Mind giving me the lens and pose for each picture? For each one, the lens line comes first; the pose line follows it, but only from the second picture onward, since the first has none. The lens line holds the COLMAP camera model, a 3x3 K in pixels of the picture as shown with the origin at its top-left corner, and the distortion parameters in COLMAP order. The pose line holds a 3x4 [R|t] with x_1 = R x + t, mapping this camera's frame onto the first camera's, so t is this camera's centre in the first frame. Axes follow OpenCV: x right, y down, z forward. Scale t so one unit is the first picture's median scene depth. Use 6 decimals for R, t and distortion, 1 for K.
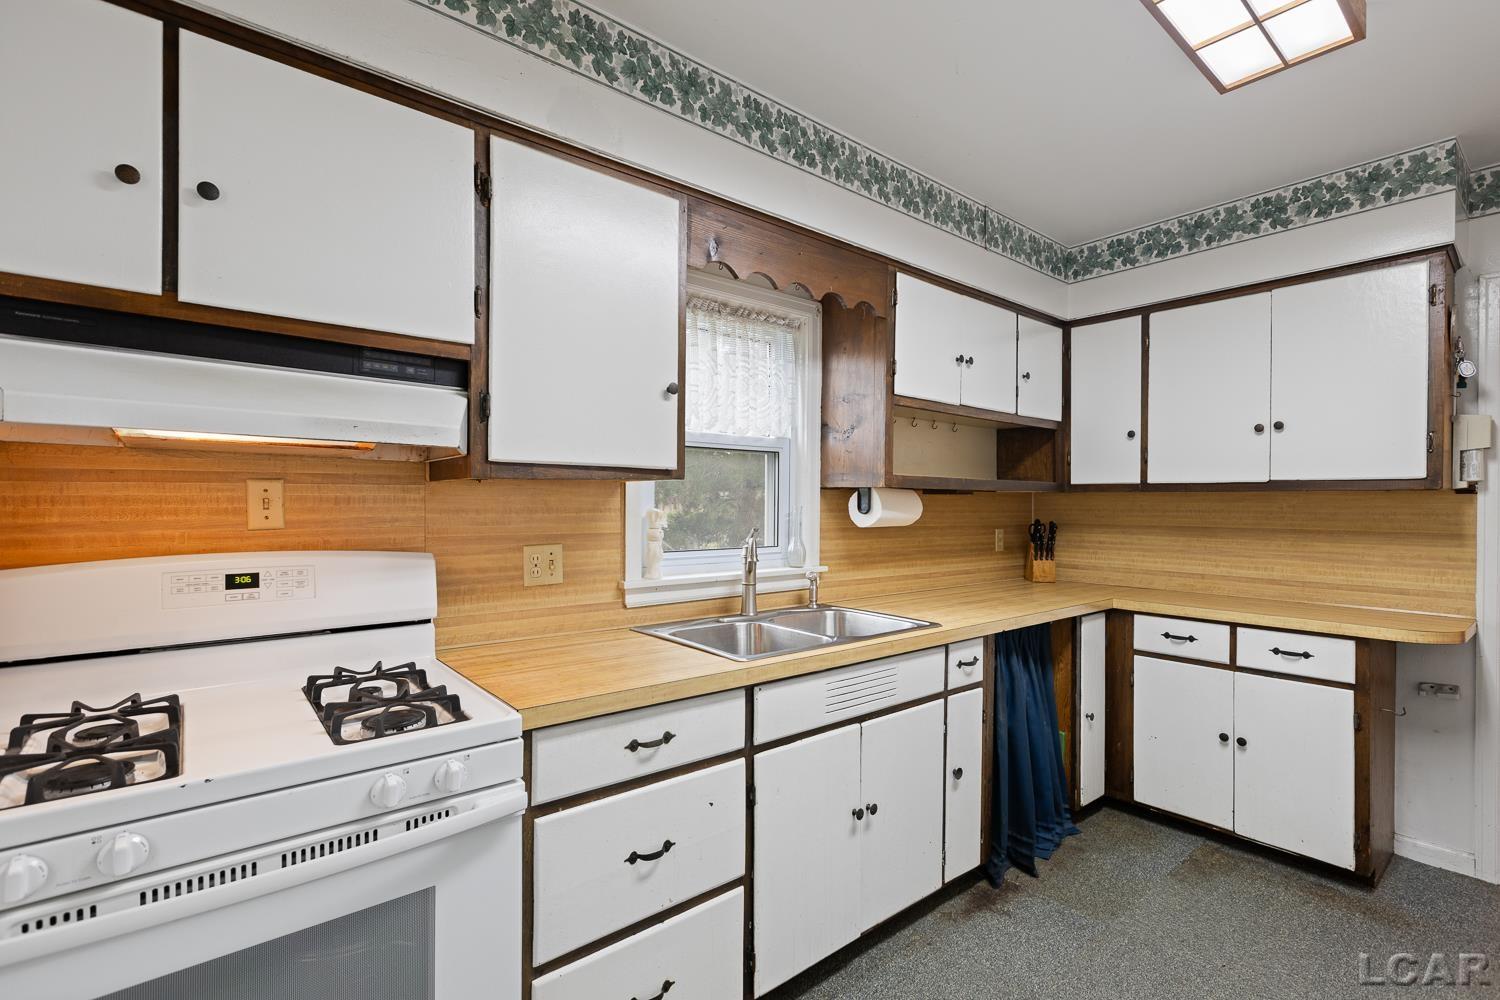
lens RADIAL K [[703.2, 0, 757.8], [0, 703.2, 501.1], [0, 0, 1]] dist [0.010619, -0.000247]
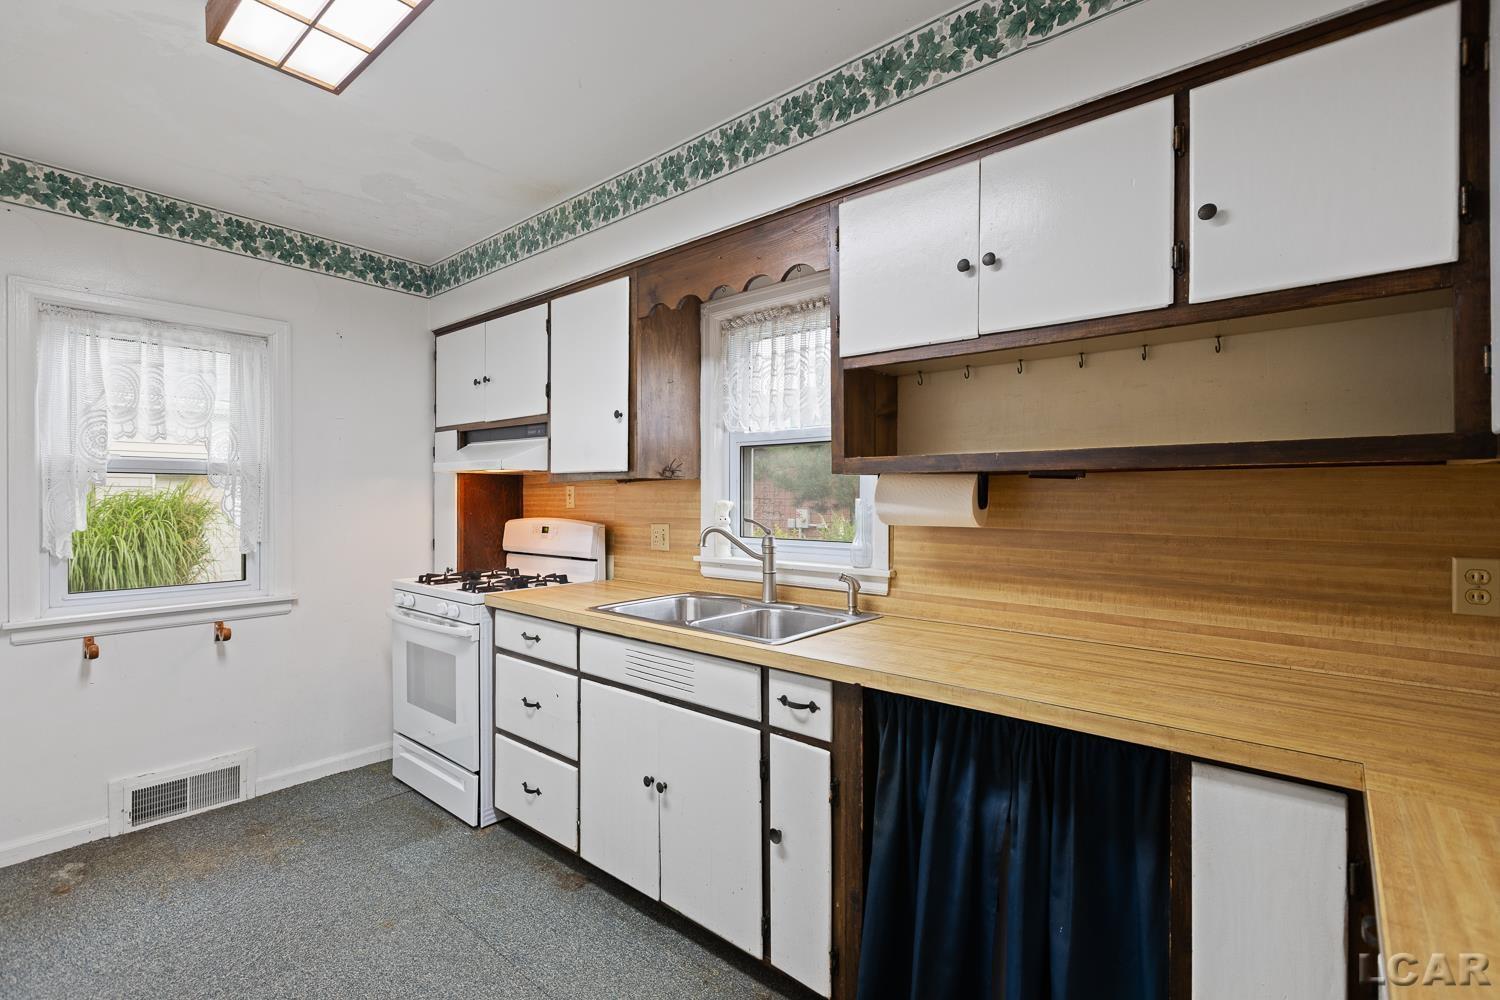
lens RADIAL K [[679.0, 0, 760.3], [0, 679.0, 499.7], [0, 0, 1]] dist [0.001584, 0.000663]
pose [[0.161836, -0.002932, -0.986813, 1.023069], [-0.000643, 0.999995, -0.003076, 0.013340], [0.986817, 0.001132, 0.161834, 0.854941]]
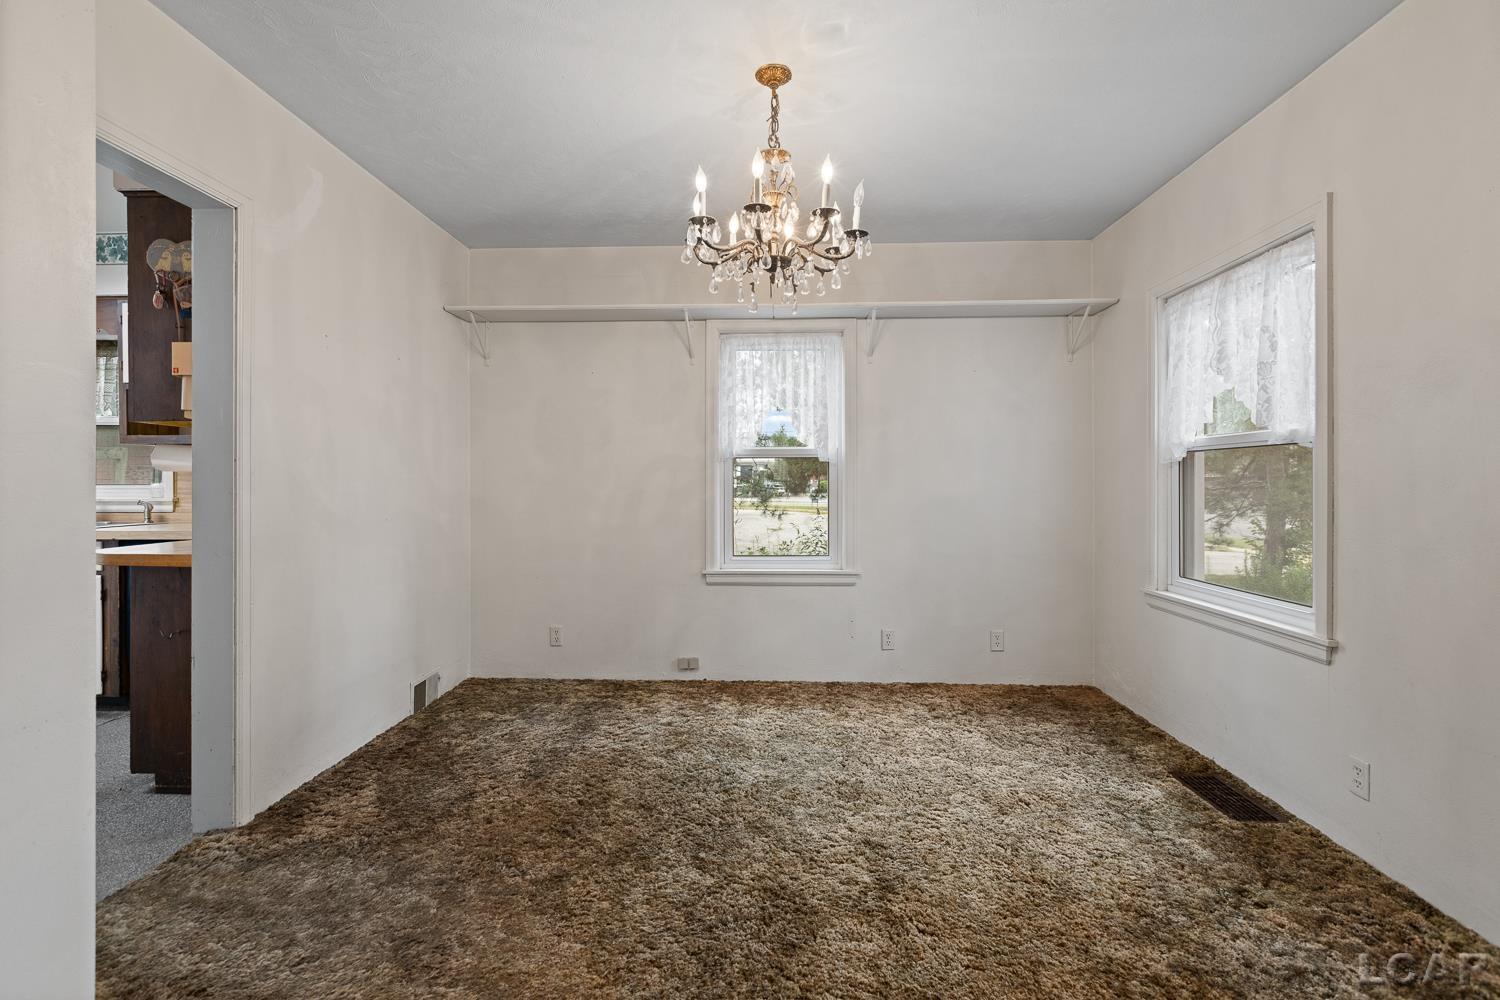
lens RADIAL K [[679.0, 0, 744.5], [0, 679.0, 478.7], [0, 0, 1]] dist [0.001584, 0.000663]
pose [[0.728269, -0.009749, -0.685222, 2.388588], [0.007981, 0.999952, -0.005744, 0.082660], [0.685245, -0.001286, 0.728312, 0.922436]]
